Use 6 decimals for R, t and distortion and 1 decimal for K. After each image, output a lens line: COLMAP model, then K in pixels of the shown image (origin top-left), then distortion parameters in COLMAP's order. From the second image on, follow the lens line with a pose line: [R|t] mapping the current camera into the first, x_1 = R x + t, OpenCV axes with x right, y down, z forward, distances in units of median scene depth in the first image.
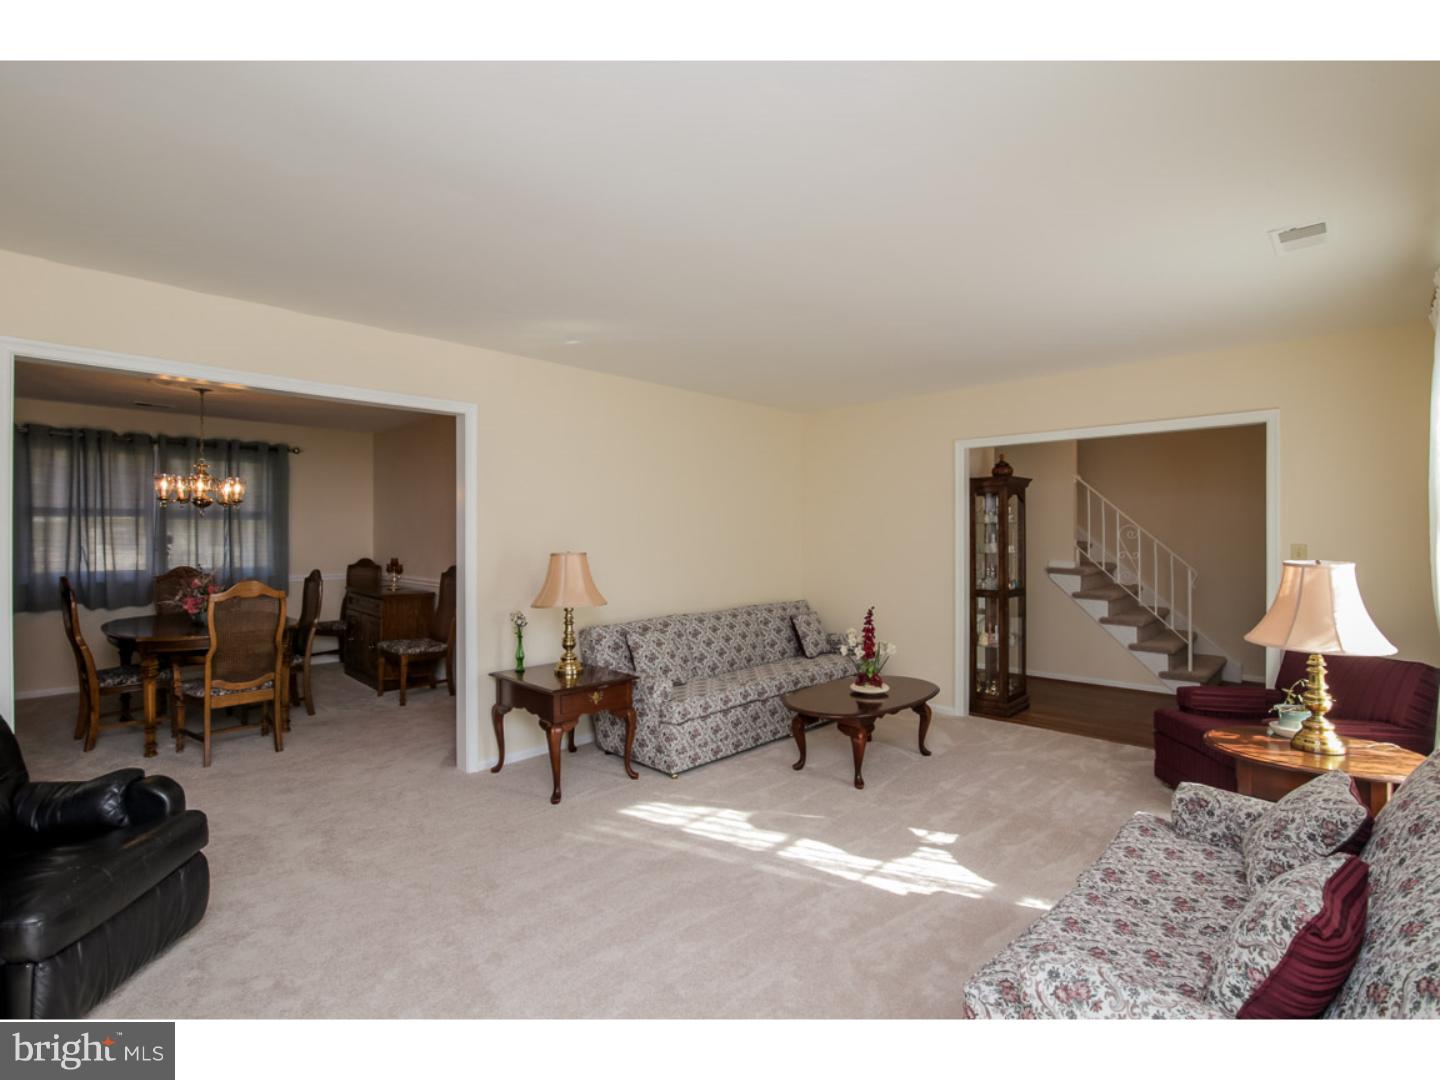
lens RADIAL K [[679.5, 0, 718.8], [0, 679.5, 538.6], [0, 0, 1]] dist [-0.011415, -0.000107]
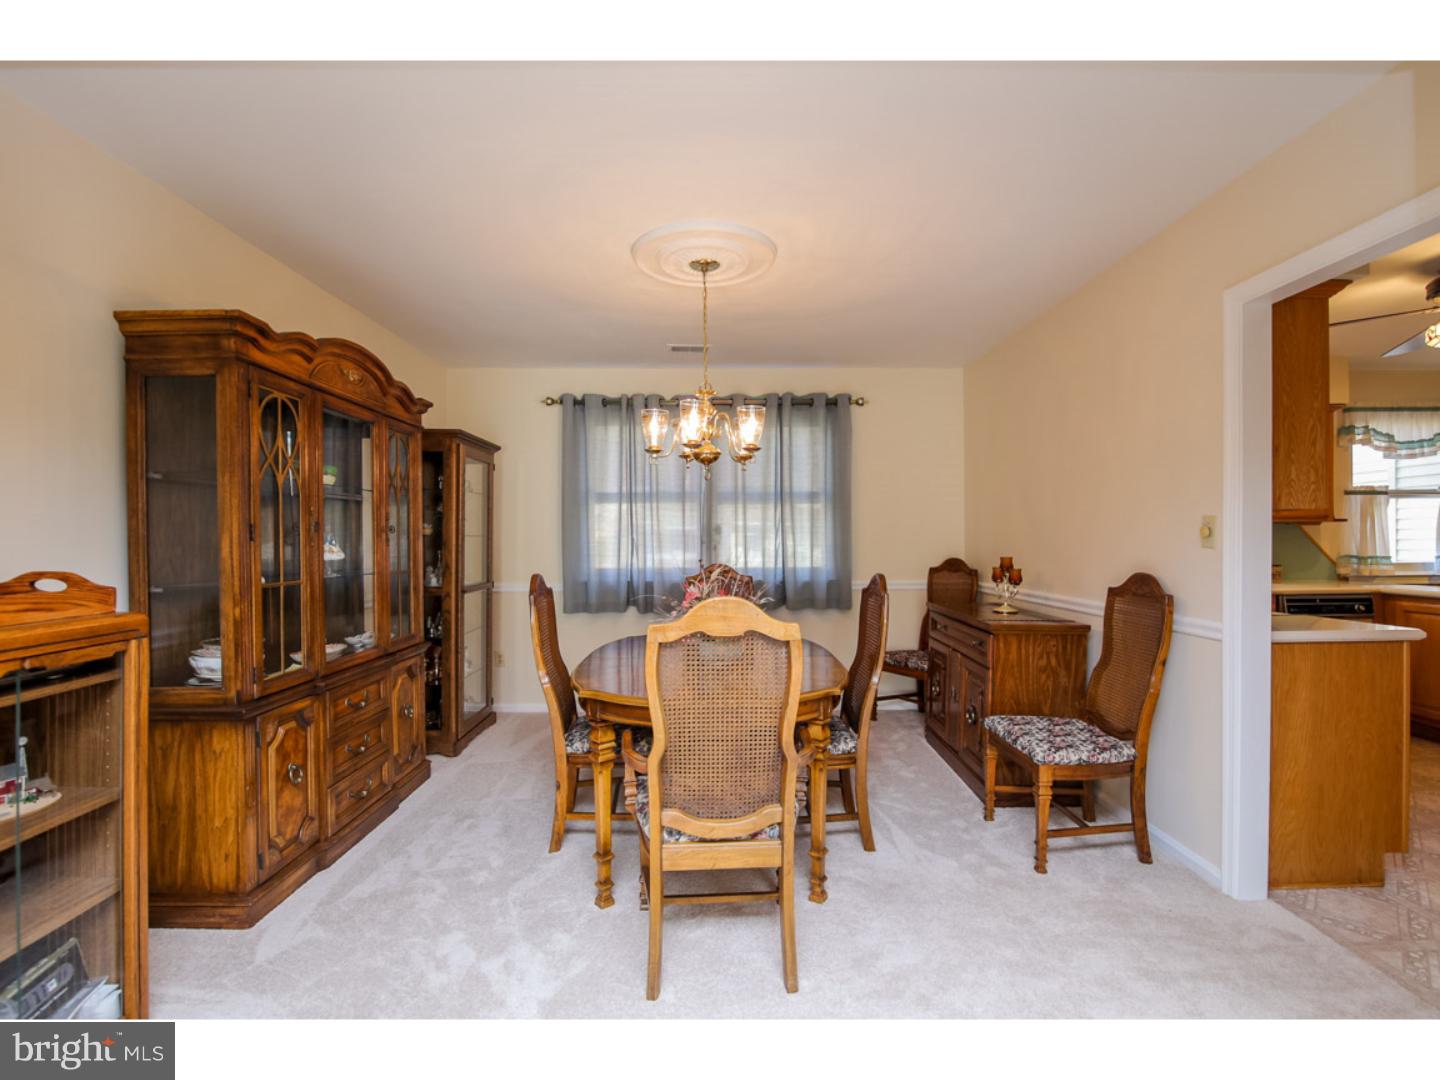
lens RADIAL K [[679.5, 0, 720.6], [0, 679.5, 543.1], [0, 0, 1]] dist [-0.011415, -0.000107]
pose [[0.701408, -0.003768, -0.712750, -0.257506], [0.002268, 0.999993, -0.003054, 0.019352], [0.712757, 0.000526, 0.701411, 0.459910]]
